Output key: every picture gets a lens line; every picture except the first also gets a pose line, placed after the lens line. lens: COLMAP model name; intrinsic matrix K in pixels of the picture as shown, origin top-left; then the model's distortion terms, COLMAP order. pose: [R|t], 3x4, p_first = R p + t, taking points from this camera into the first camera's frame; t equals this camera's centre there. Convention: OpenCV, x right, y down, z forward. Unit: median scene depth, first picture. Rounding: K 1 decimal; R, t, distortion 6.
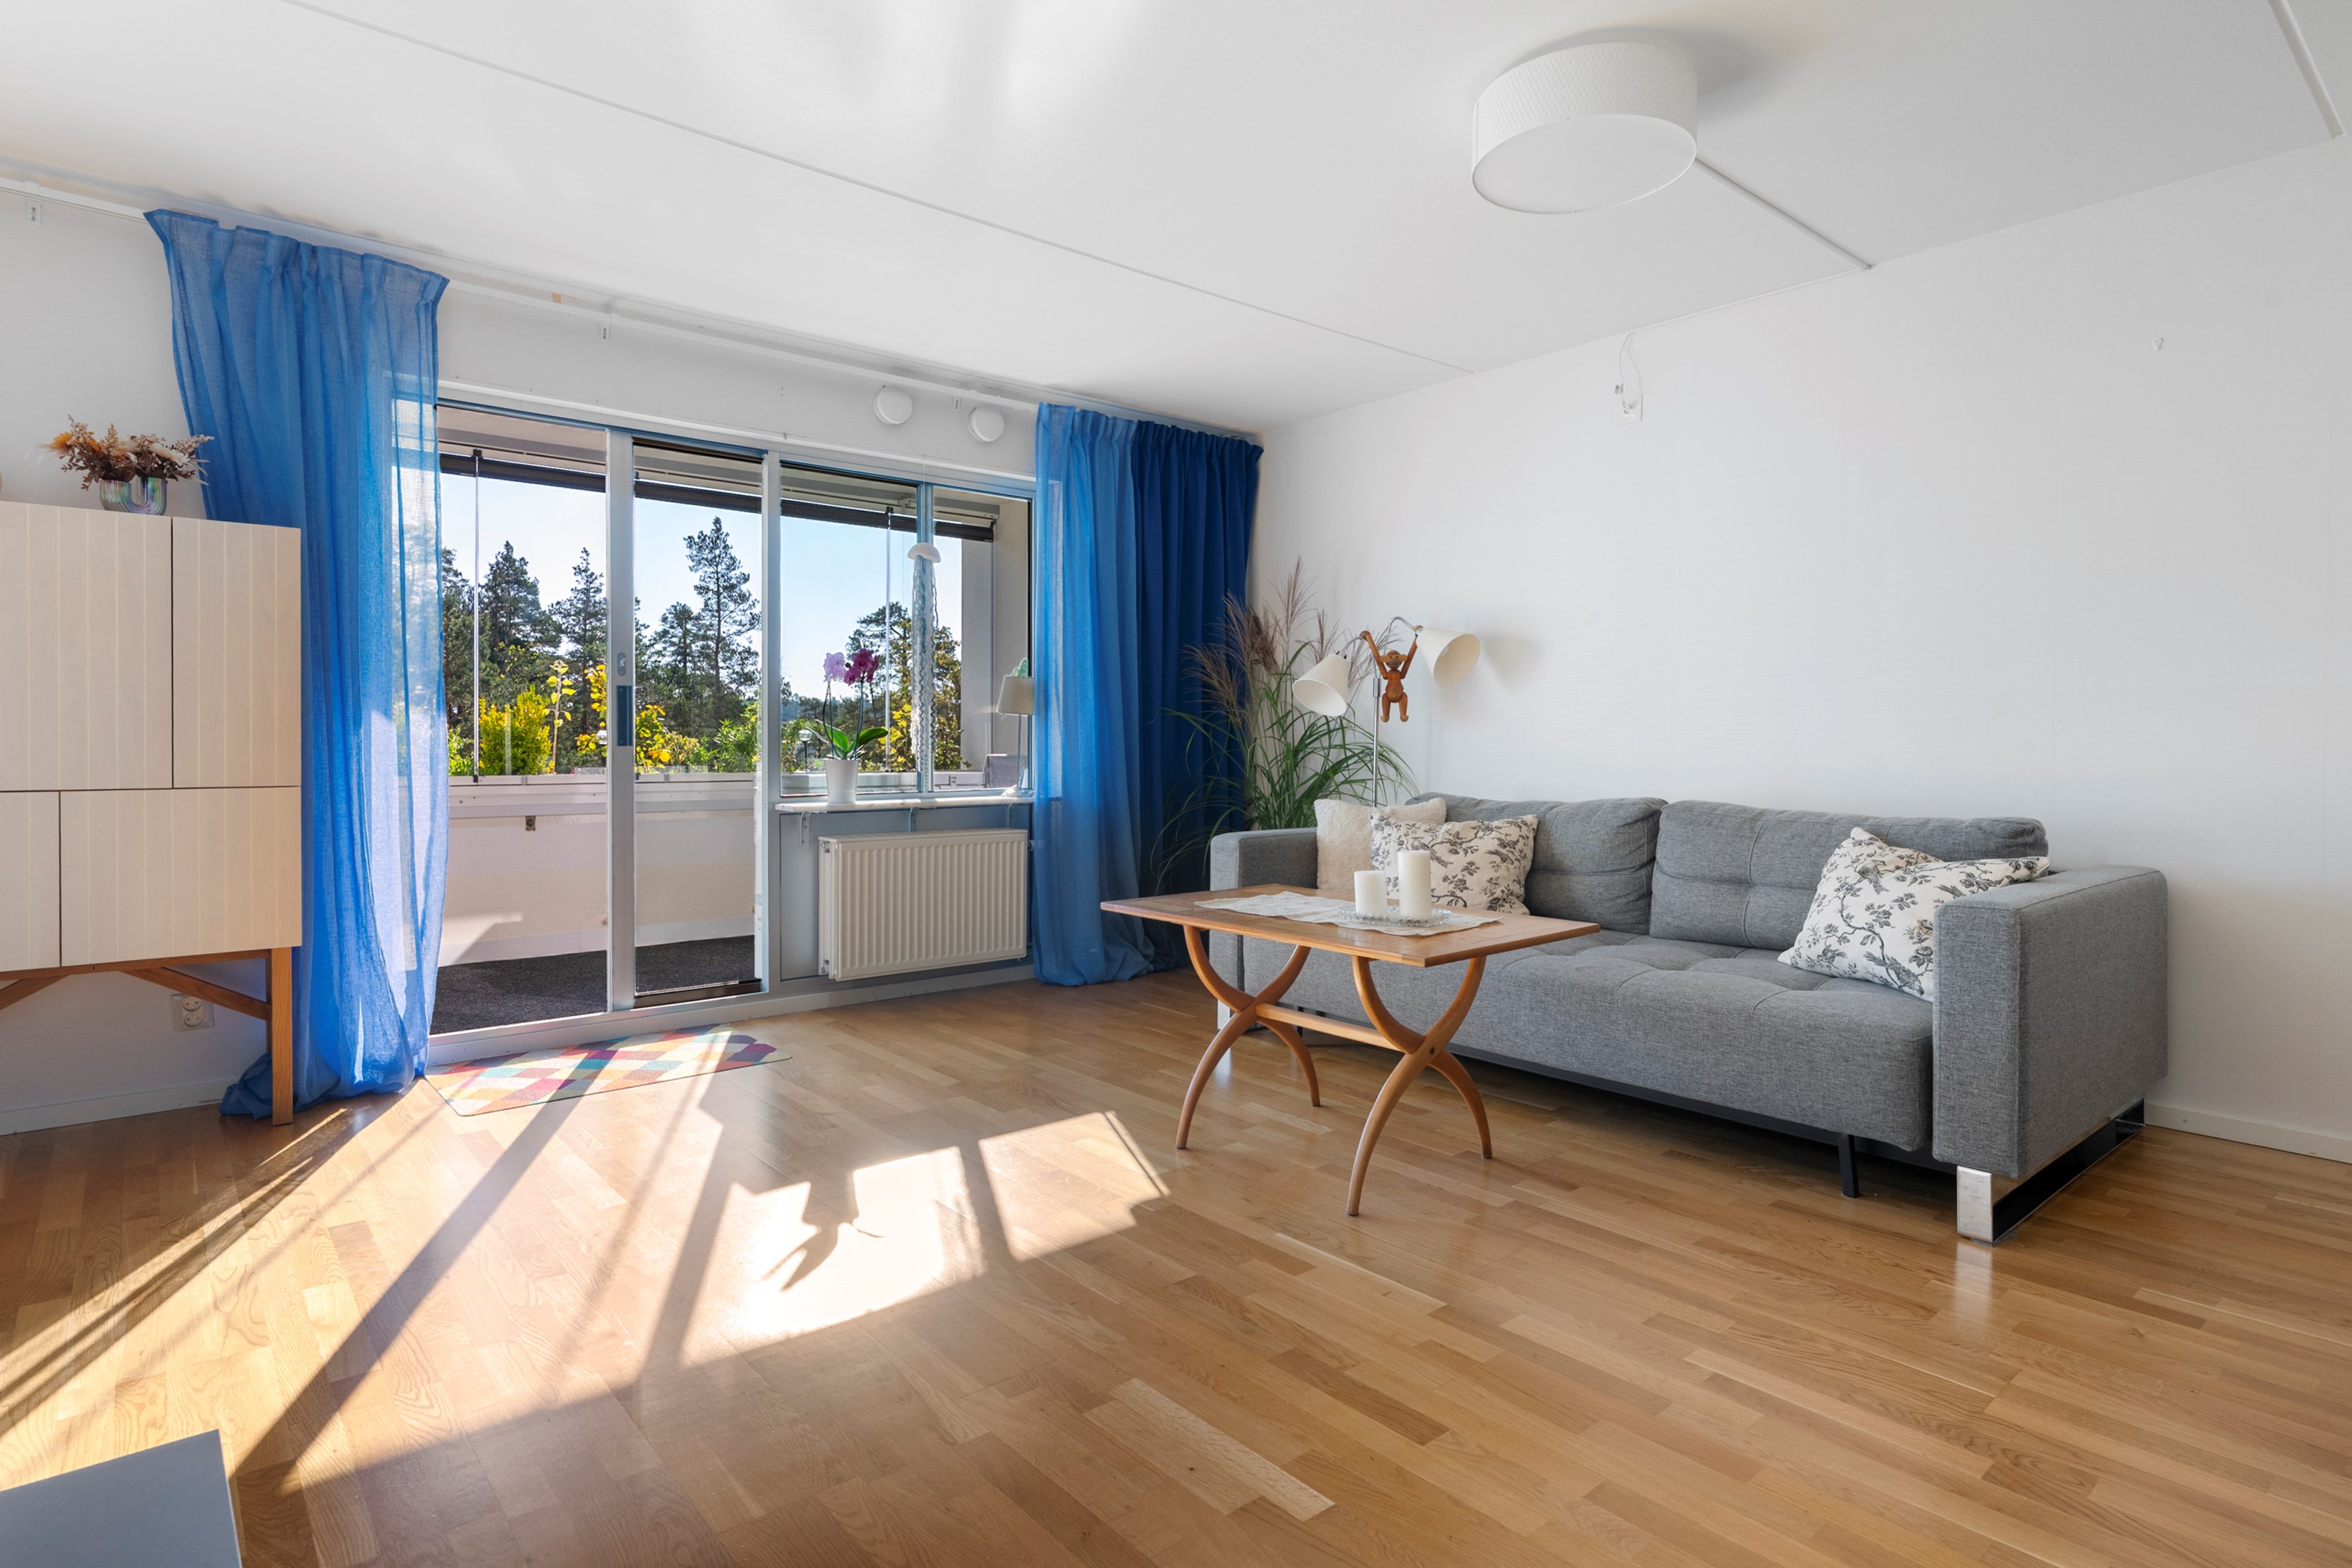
lens RADIAL K [[1213.2, 0, 1174.2], [0, 1213.2, 770.6], [0, 0, 1]] dist [-0.008221, 0.001668]
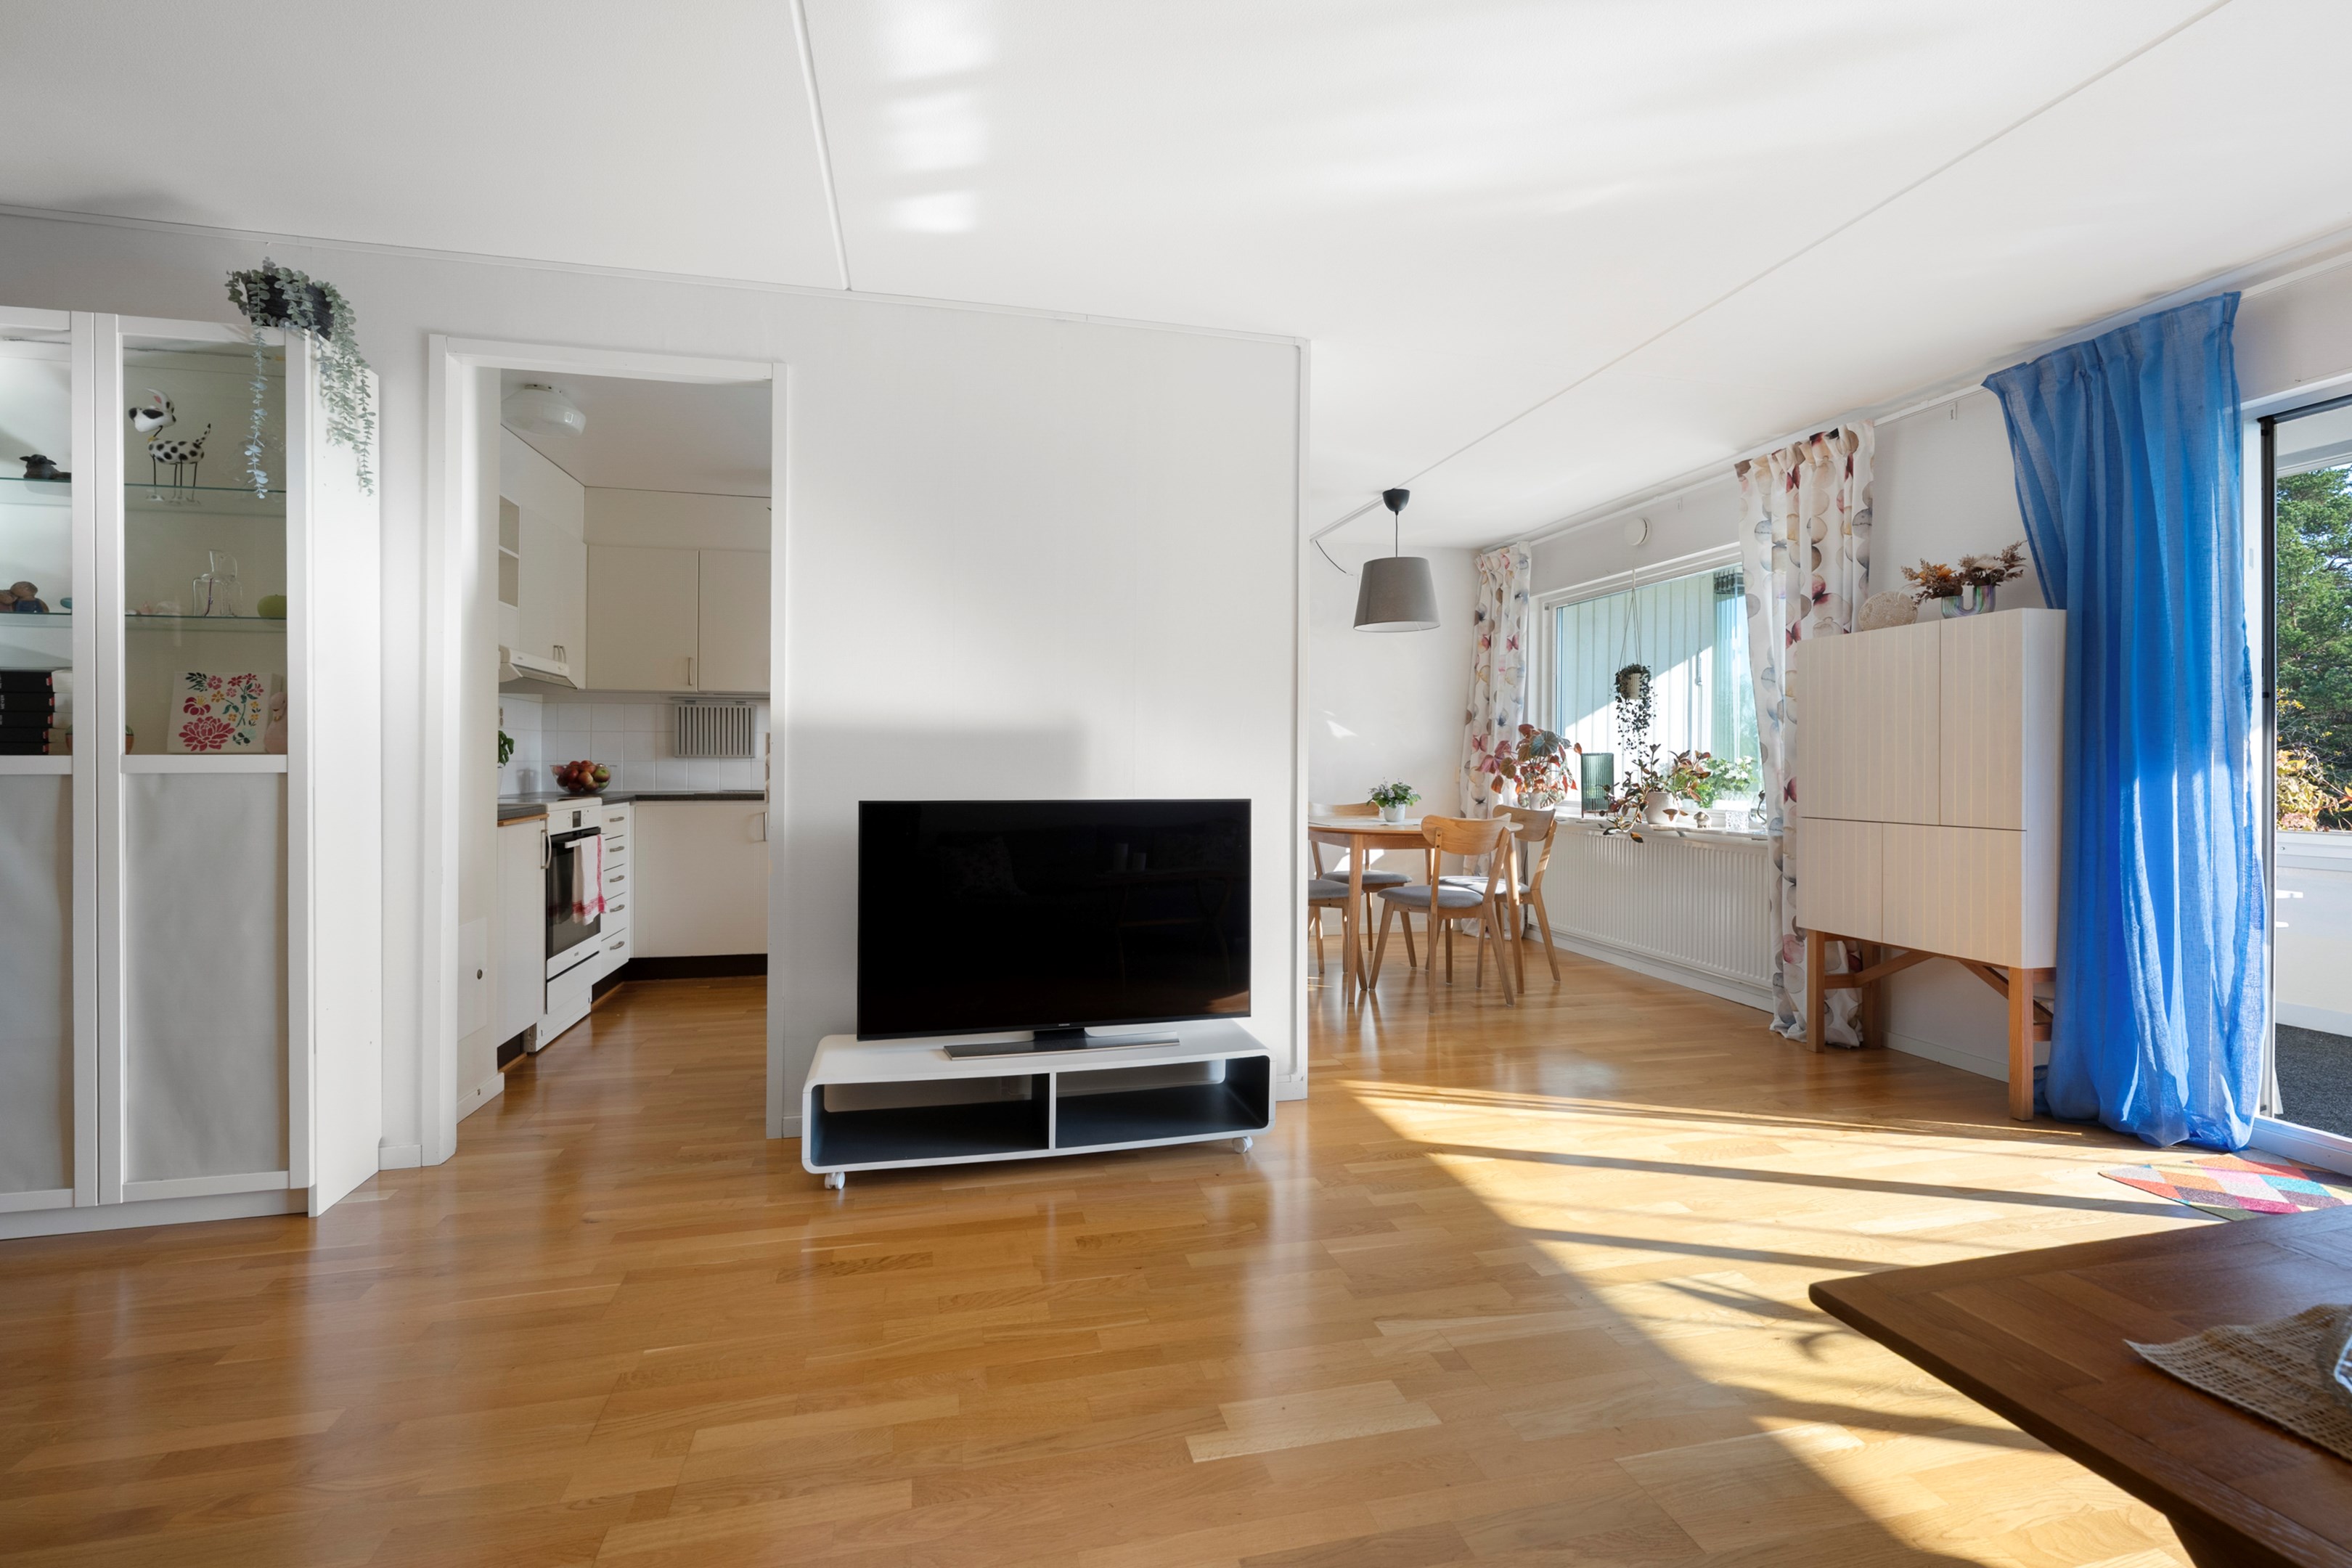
lens RADIAL K [[1017.5, 0, 1161.7], [0, 1017.5, 764.0], [0, 0, 1]] dist [-0.001306, 0.000074]
pose [[-0.465009, -0.008870, -0.885261, 0.370886], [-0.026158, 0.999651, 0.003724, -0.021893], [0.884919, 0.024888, -0.465079, 0.511484]]
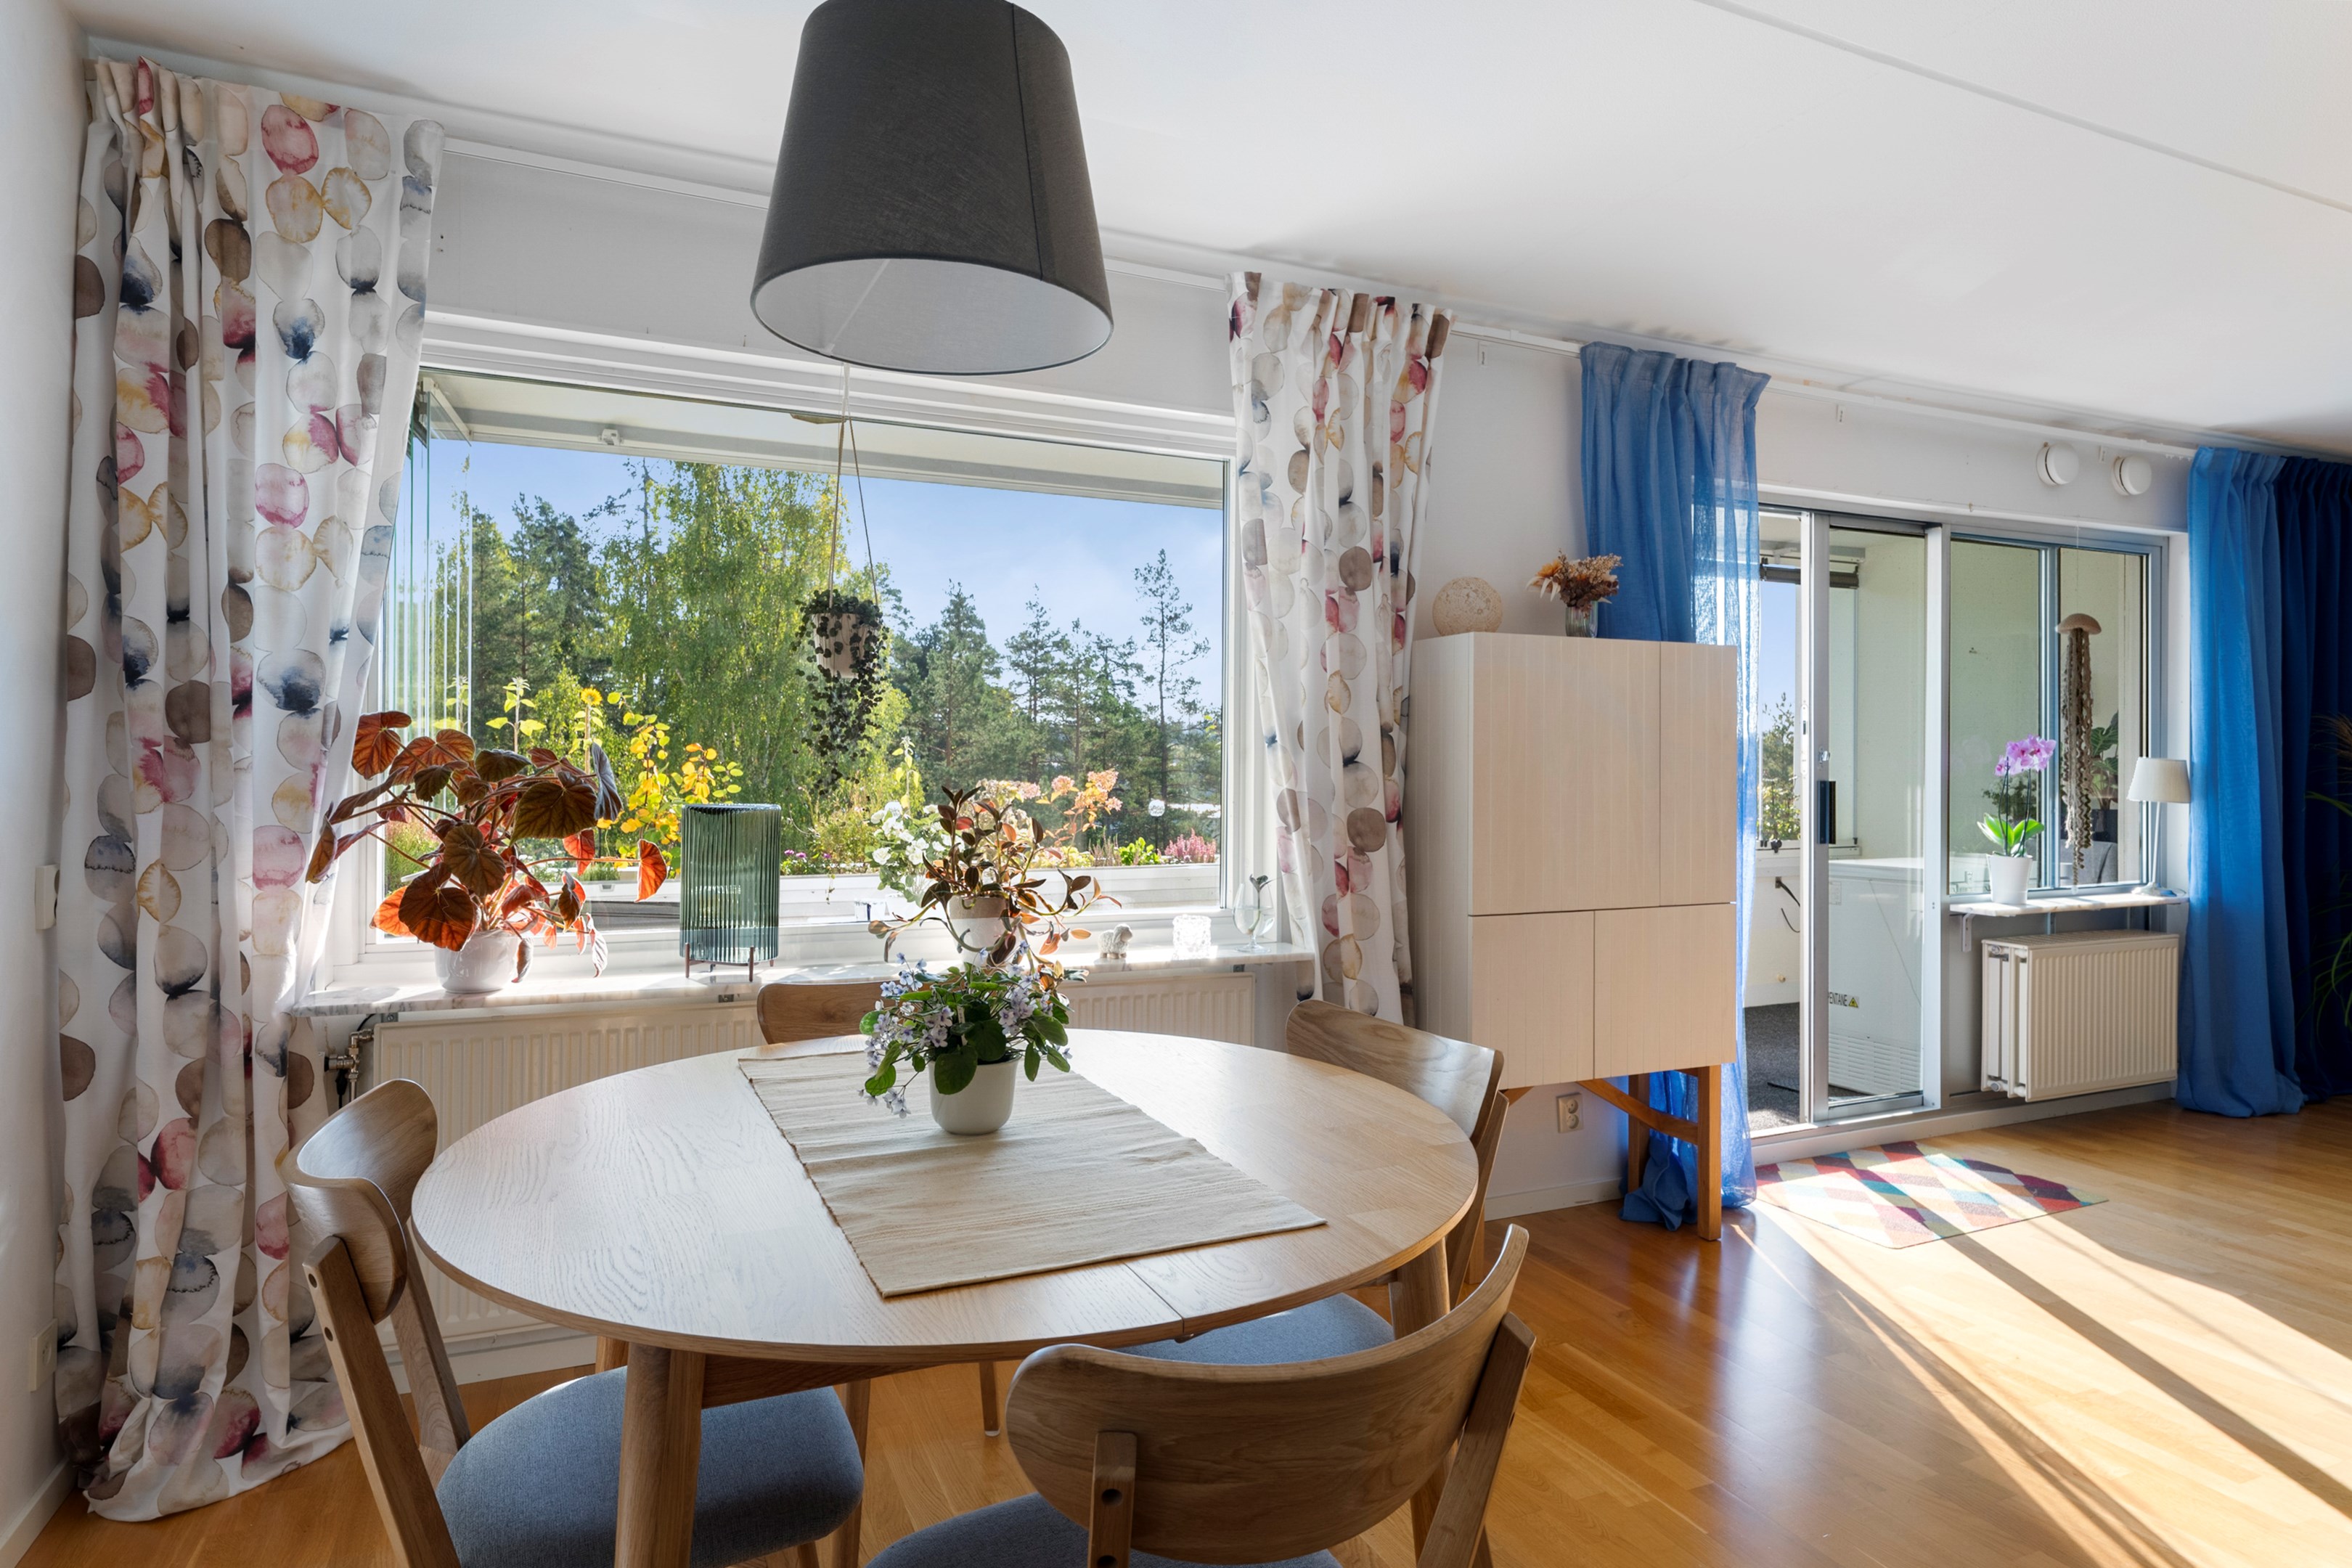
lens RADIAL K [[1270.5, 0, 1146.8], [0, 1270.5, 782.1], [0, 0, 1]] dist [0.000820, -0.001832]
pose [[0.953759, 0.004928, -0.300530, -0.620701], [-0.007549, 0.999943, -0.007559, -0.053858], [0.300476, 0.009478, 0.953742, -0.110059]]
